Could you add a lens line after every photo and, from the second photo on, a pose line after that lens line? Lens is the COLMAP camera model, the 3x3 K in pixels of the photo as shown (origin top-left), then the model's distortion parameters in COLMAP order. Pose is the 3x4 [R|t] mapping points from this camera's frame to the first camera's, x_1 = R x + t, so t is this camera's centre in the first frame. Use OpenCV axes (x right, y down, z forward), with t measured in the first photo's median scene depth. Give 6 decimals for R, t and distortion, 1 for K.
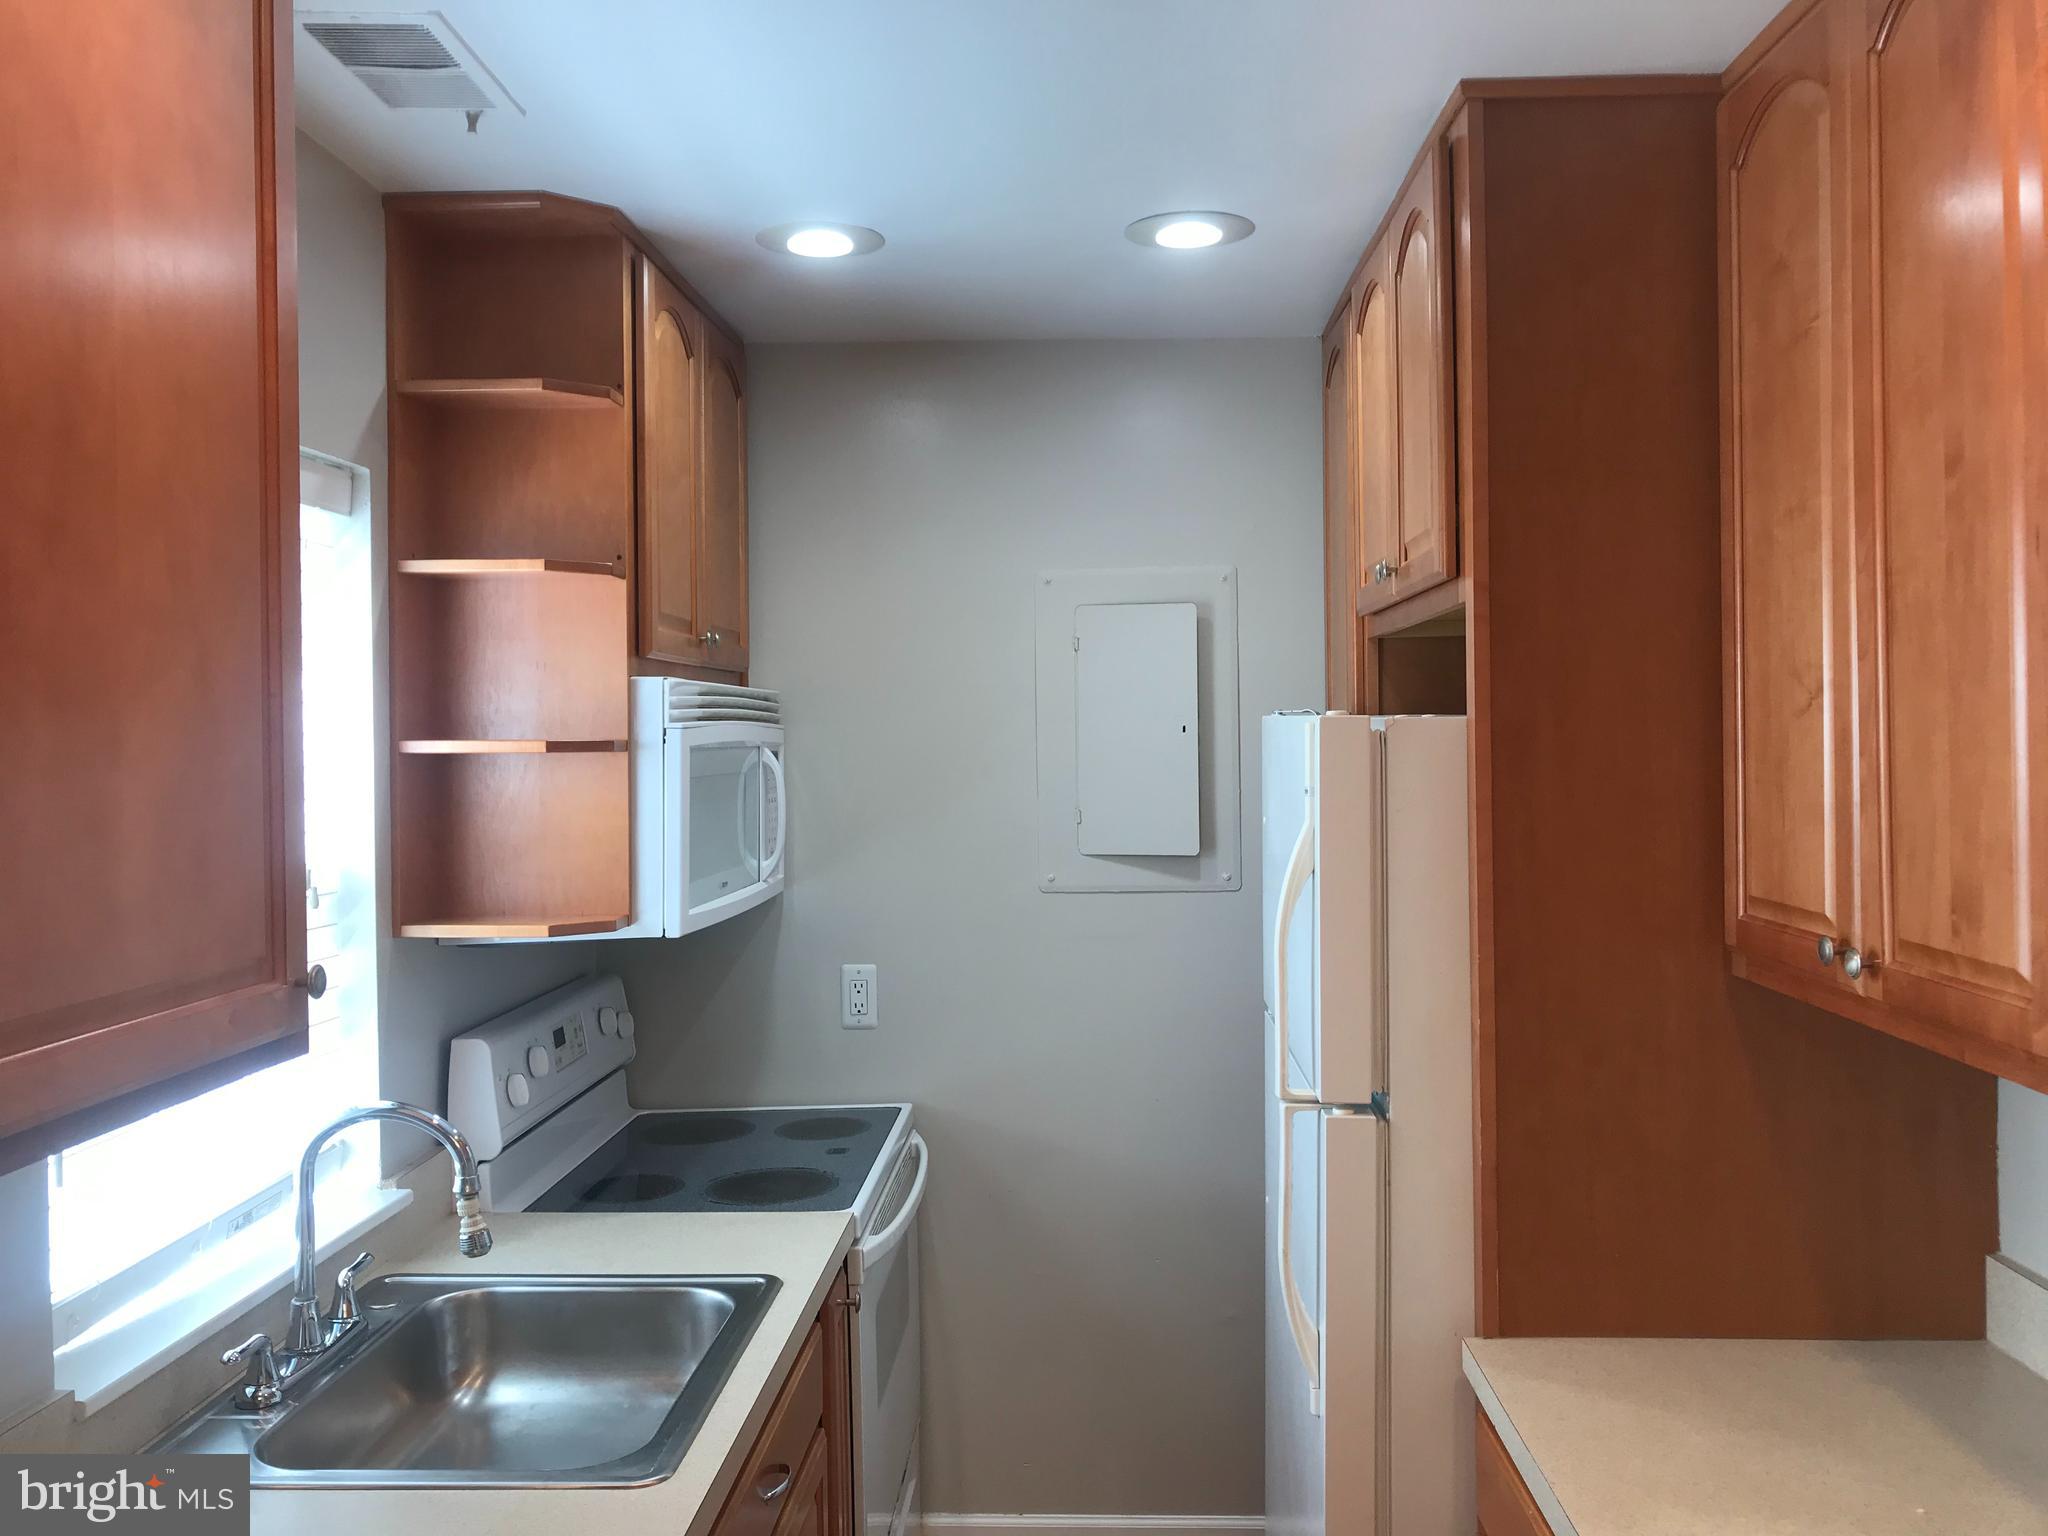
lens RADIAL K [[1678.1, 0, 1011.7], [0, 1678.1, 734.5], [0, 0, 1]] dist [0.018488, -0.013224]
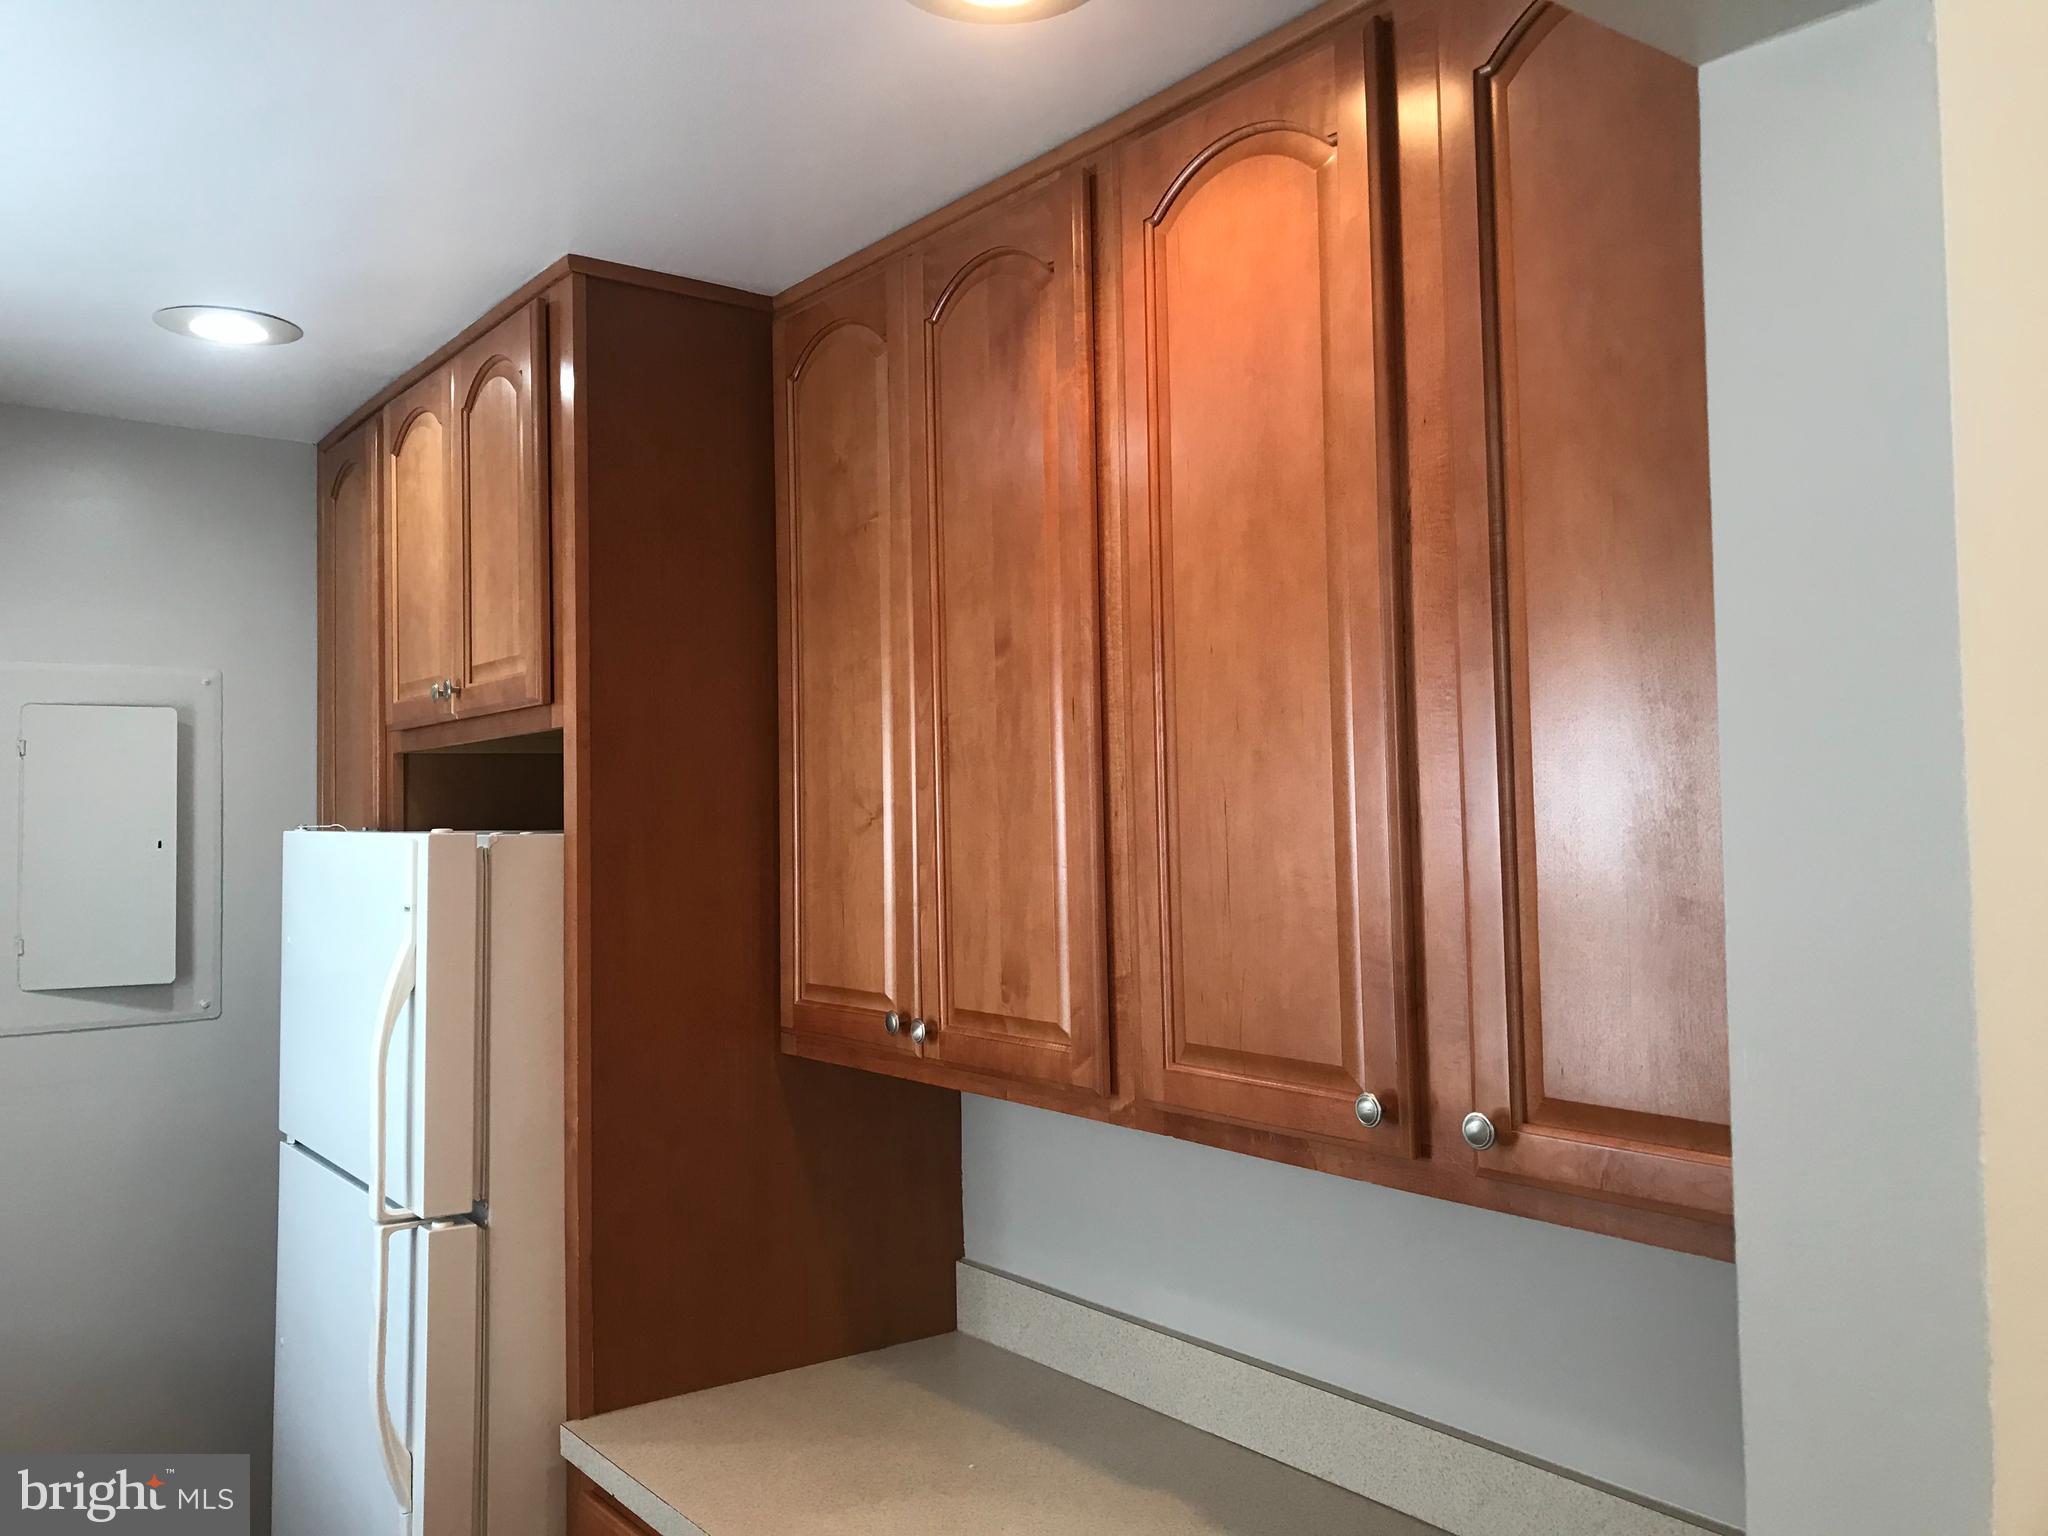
lens RADIAL K [[1678.1, 0, 1011.7], [0, 1678.1, 734.5], [0, 0, 1]] dist [0.018488, -0.013224]
pose [[0.771233, 0.035709, 0.635551, -0.194396], [0.005574, 0.998008, -0.062837, -0.004672], [-0.636529, 0.052005, 0.769498, -0.013703]]
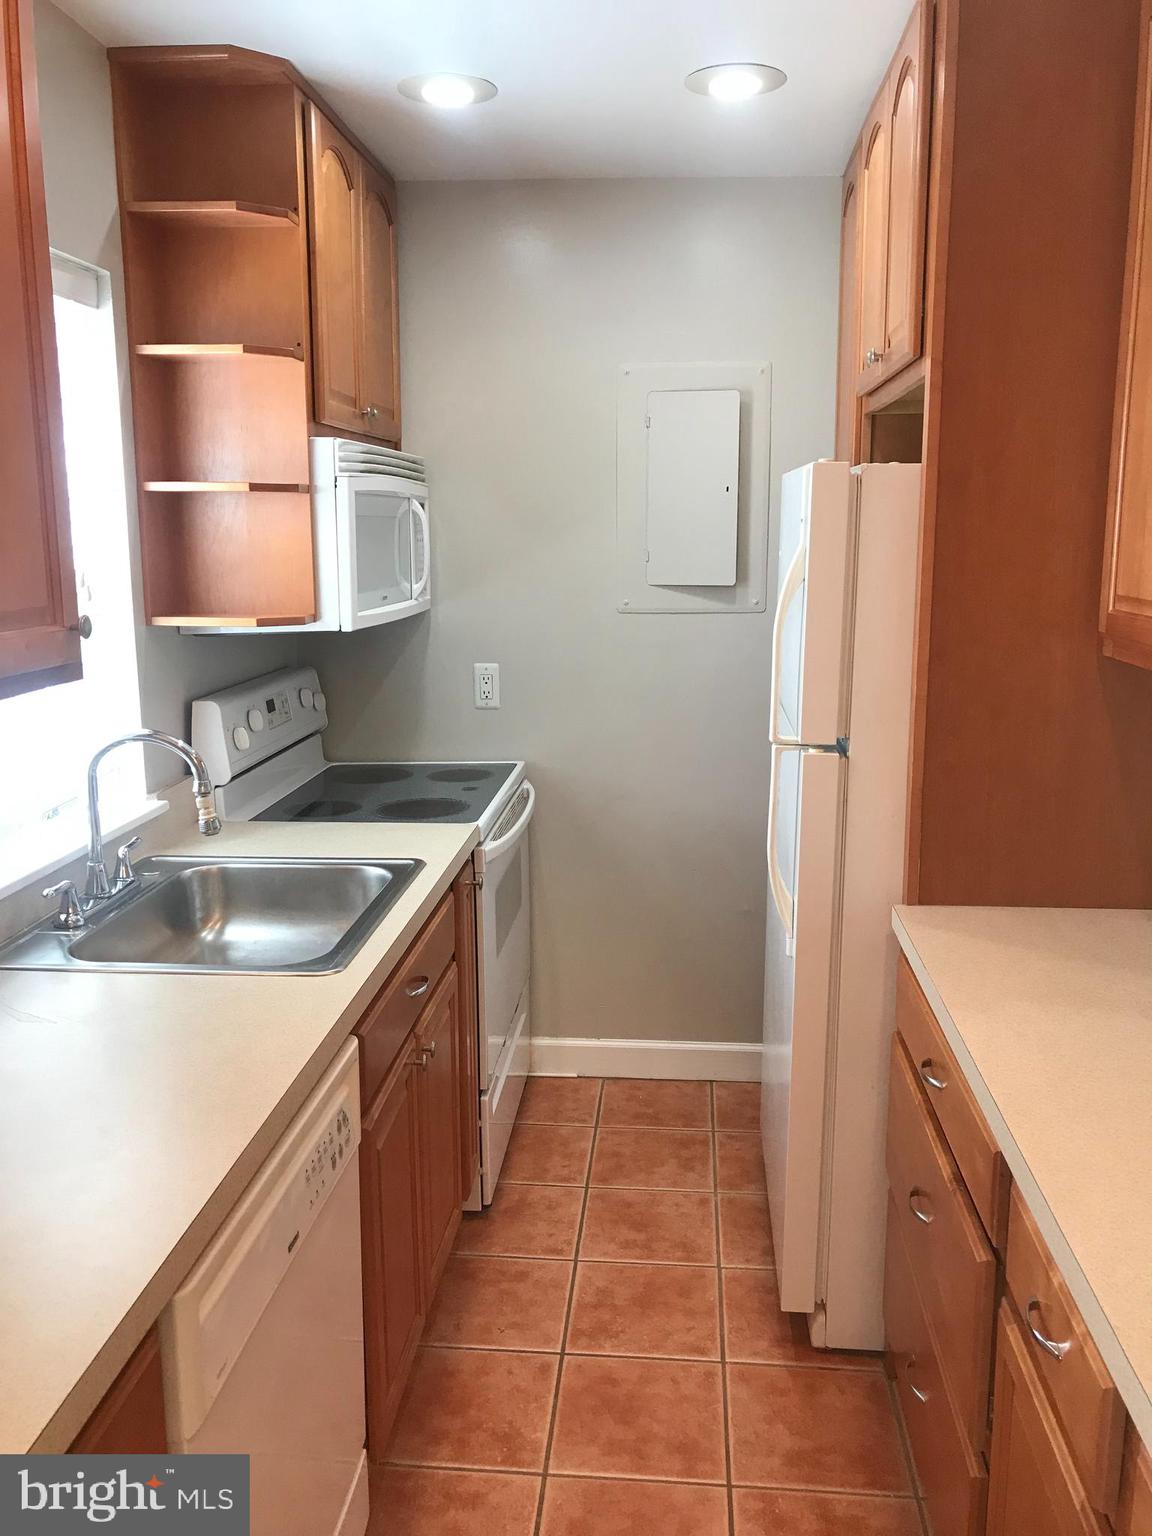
lens RADIAL K [[1258.6, 0, 581.5], [0, 1258.6, 751.8], [0, 0, 1]] dist [0.018488, -0.013224]
pose [[0.999443, 0.014990, -0.029807, 0.031364], [-0.009457, 0.984028, 0.177764, 0.039024], [0.031996, -0.177383, 0.983622, -0.046357]]
